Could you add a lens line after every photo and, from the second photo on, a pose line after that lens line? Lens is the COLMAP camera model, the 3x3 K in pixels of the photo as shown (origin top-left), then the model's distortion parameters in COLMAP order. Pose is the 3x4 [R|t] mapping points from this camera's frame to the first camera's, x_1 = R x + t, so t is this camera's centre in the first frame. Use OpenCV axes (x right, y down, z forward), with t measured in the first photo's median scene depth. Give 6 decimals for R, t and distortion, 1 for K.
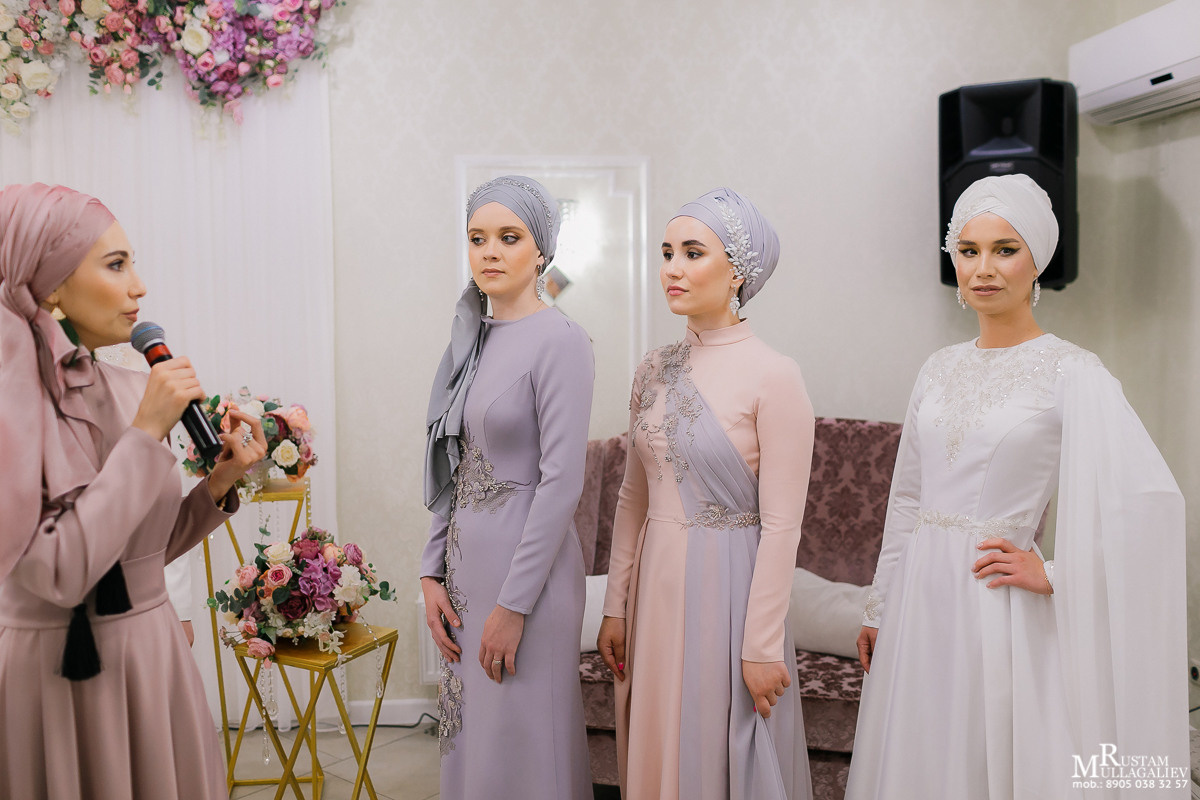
lens RADIAL K [[1247.1, 0, 572.9], [0, 1247.1, 382.7], [0, 0, 1]] dist [-0.047211, 0.000000]
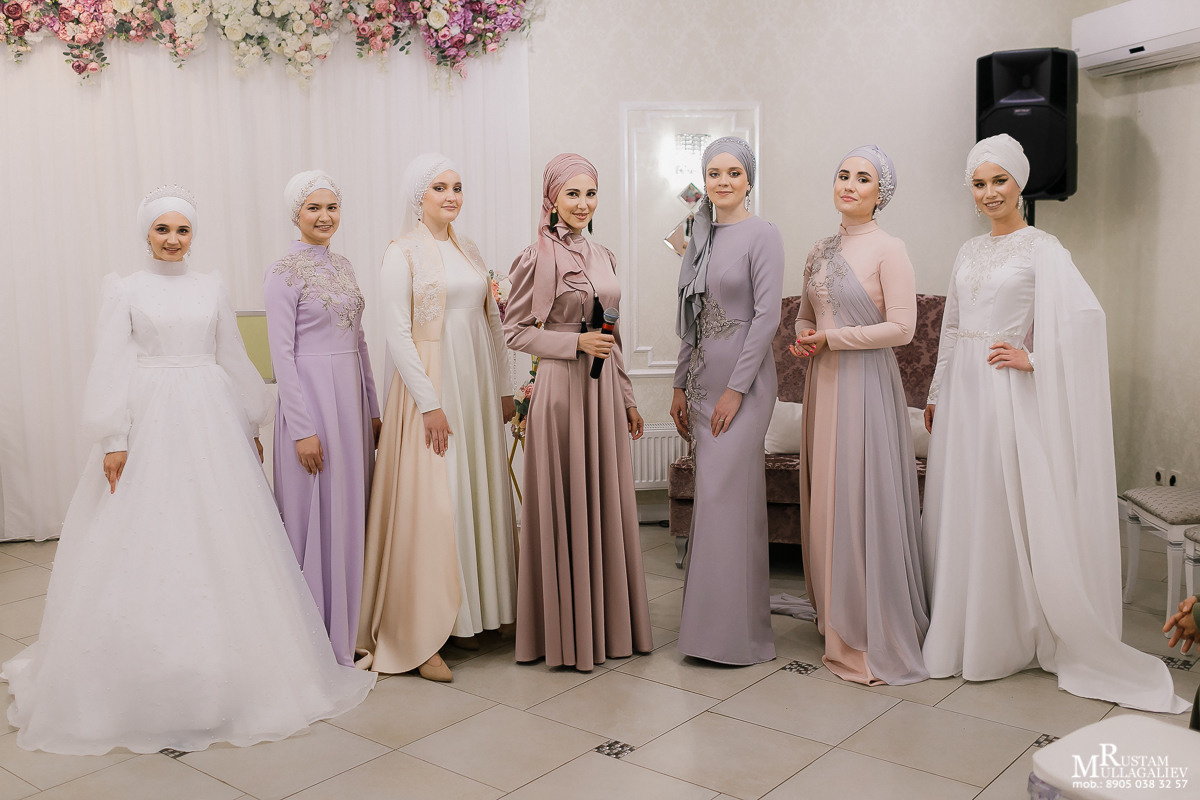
lens RADIAL K [[1316.5, 0, 537.8], [0, 1316.5, 355.1], [0, 0, 1]] dist [-0.059623, 0.000000]
pose [[0.999990, -0.003811, 0.002251, -0.197901], [0.003708, 0.999030, 0.043873, 0.031649], [-0.002416, -0.043864, 0.999035, -0.462229]]
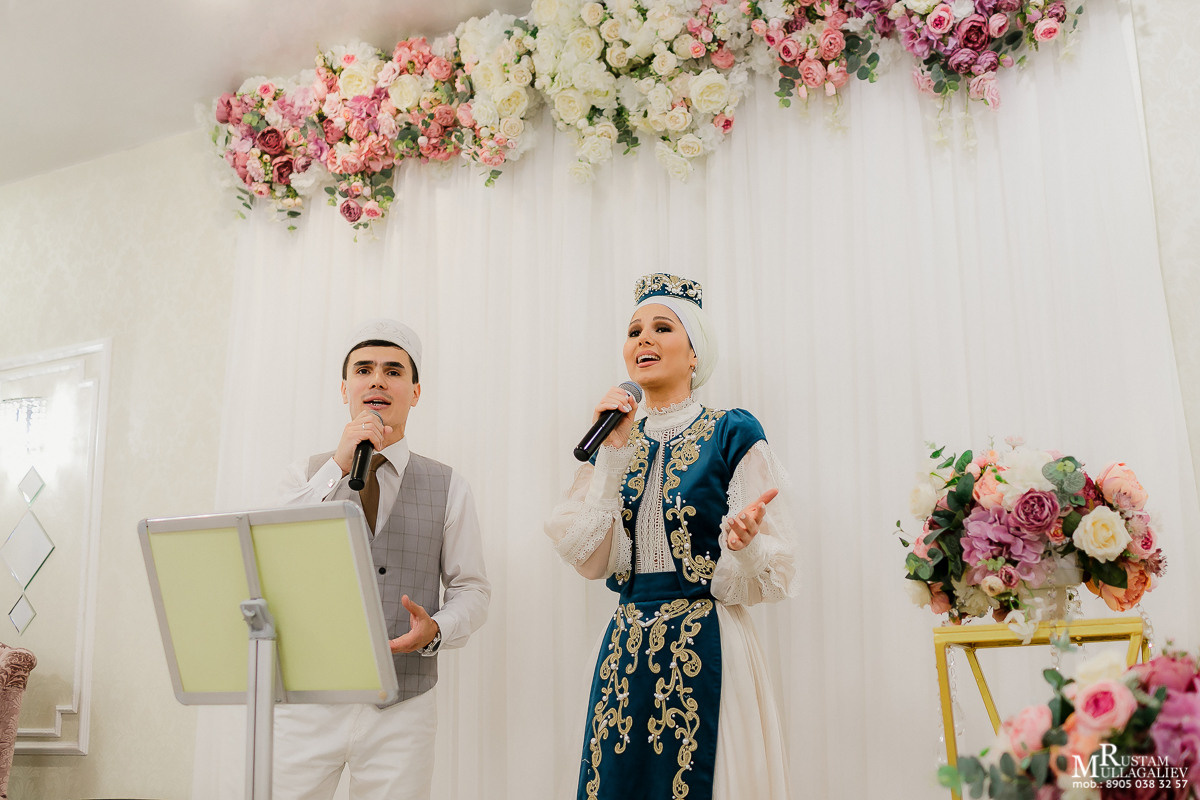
lens RADIAL K [[1316.5, 0, 633.4], [0, 1316.5, 438.3], [0, 0, 1]] dist [-0.059623, 0.000000]
pose [[0.848299, -0.104338, -0.519137, -0.096730], [-0.029268, 0.969657, -0.242712, 0.131670], [0.528708, 0.221087, 0.819505, 0.391882]]
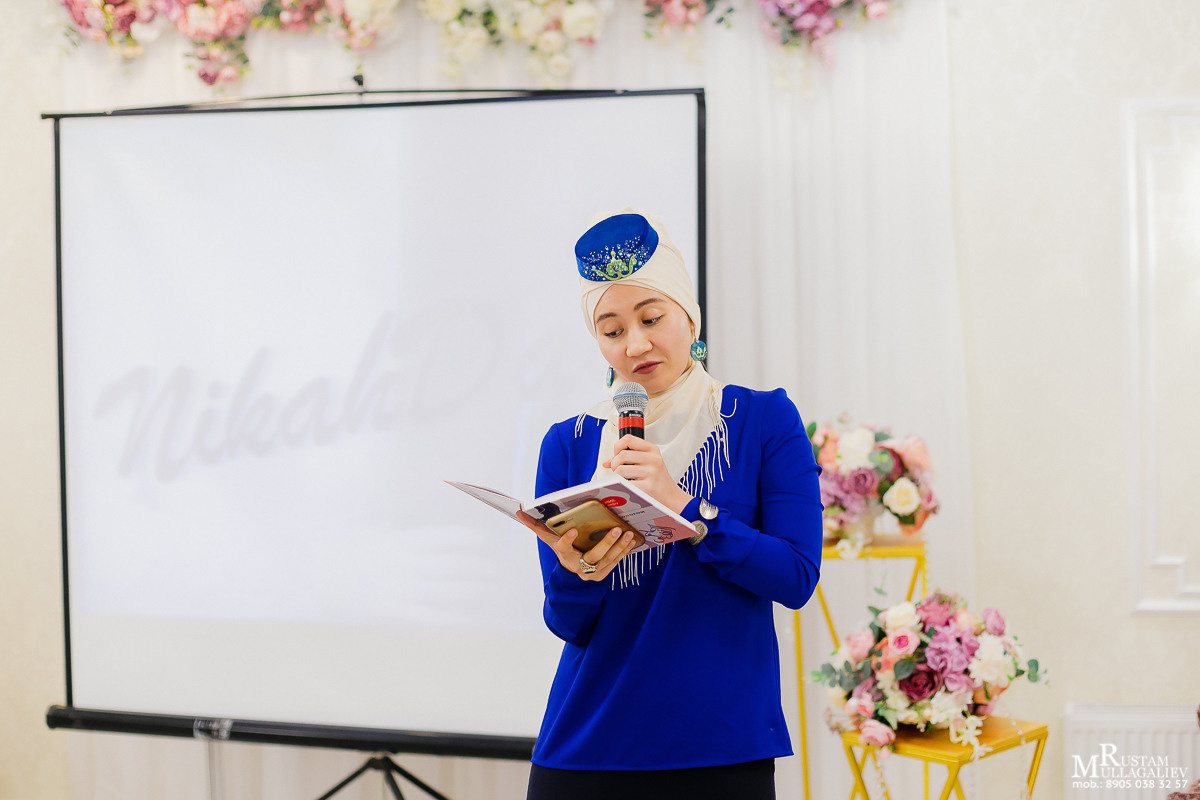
lens RADIAL K [[2016.0, 0, 580.7], [0, 2016.0, 376.4], [0, 0, 1]] dist [-0.142870, 0.000000]
pose [[0.940972, 0.001221, -0.338483, 0.003053], [-0.010886, 0.999585, -0.026657, 0.015147], [0.338310, 0.028768, 0.940595, -0.208912]]
